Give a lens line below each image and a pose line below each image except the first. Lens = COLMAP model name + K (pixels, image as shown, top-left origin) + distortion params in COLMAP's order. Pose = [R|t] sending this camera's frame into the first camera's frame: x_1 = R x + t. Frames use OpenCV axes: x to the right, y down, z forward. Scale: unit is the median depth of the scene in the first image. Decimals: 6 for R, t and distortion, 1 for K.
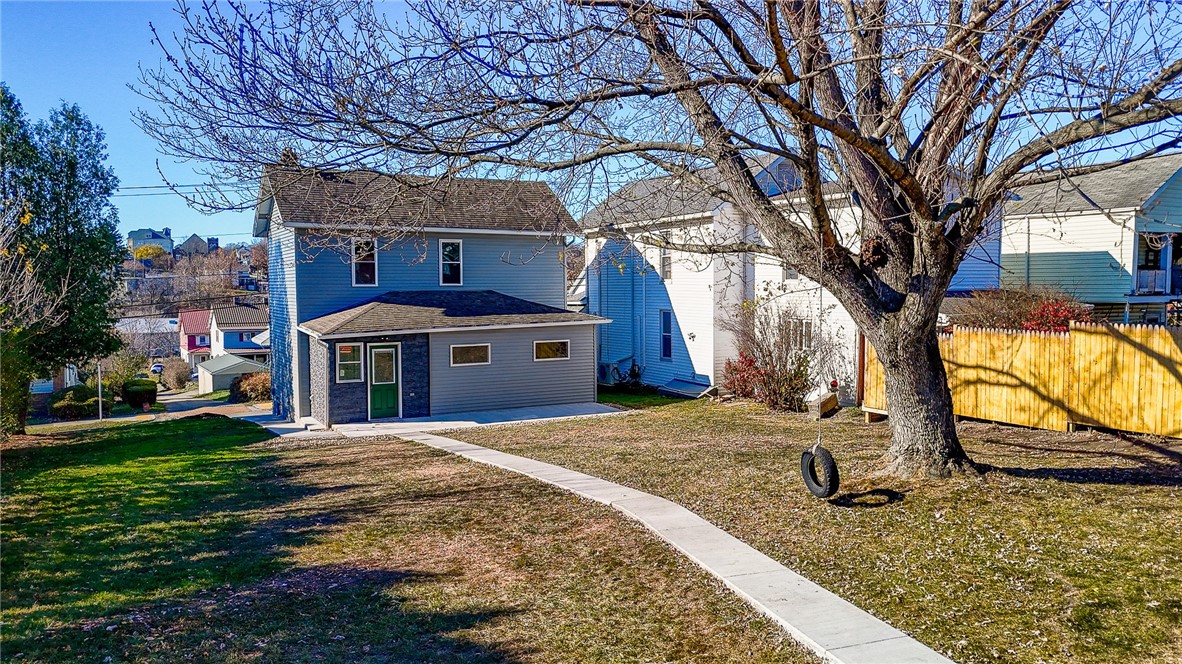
lens RADIAL K [[829.3, 0, 591.0], [0, 829.3, 332.0], [0, 0, 1]] dist [0.054001, -0.075024]
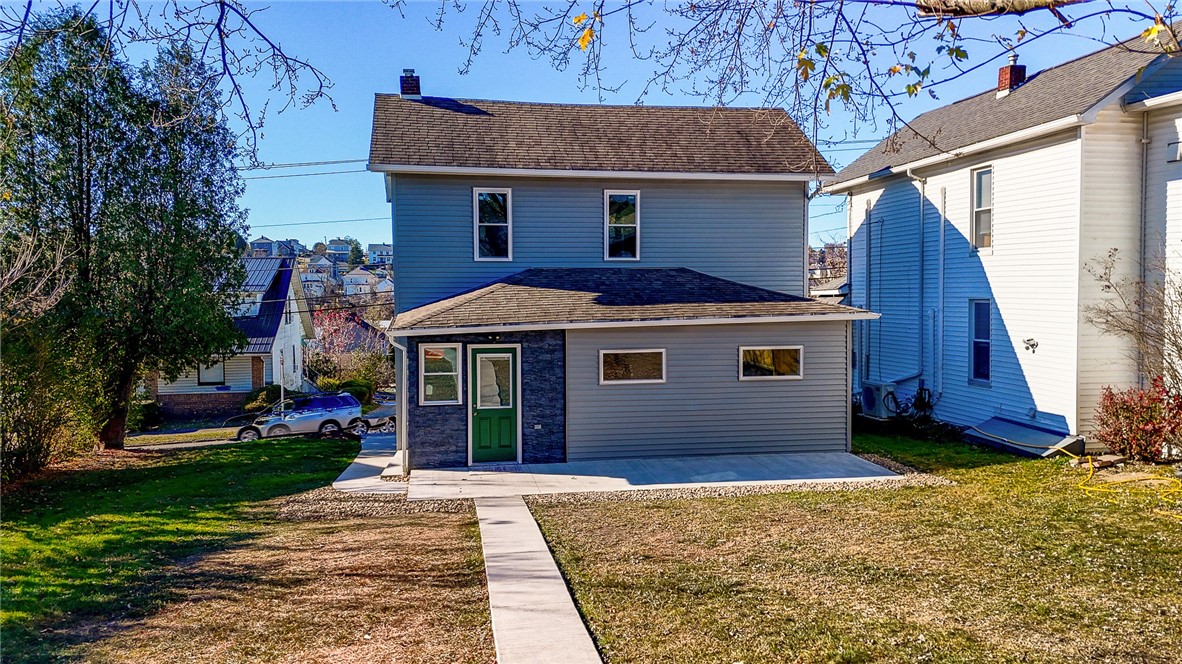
lens RADIAL K [[829.3, 0, 591.0], [0, 829.3, 332.0], [0, 0, 1]] dist [0.054001, -0.075024]
pose [[0.943281, 0.014461, -0.331680, 0.028741], [-0.016769, 0.999851, -0.004097, 0.004324], [0.331571, 0.009427, 0.943383, 0.378604]]
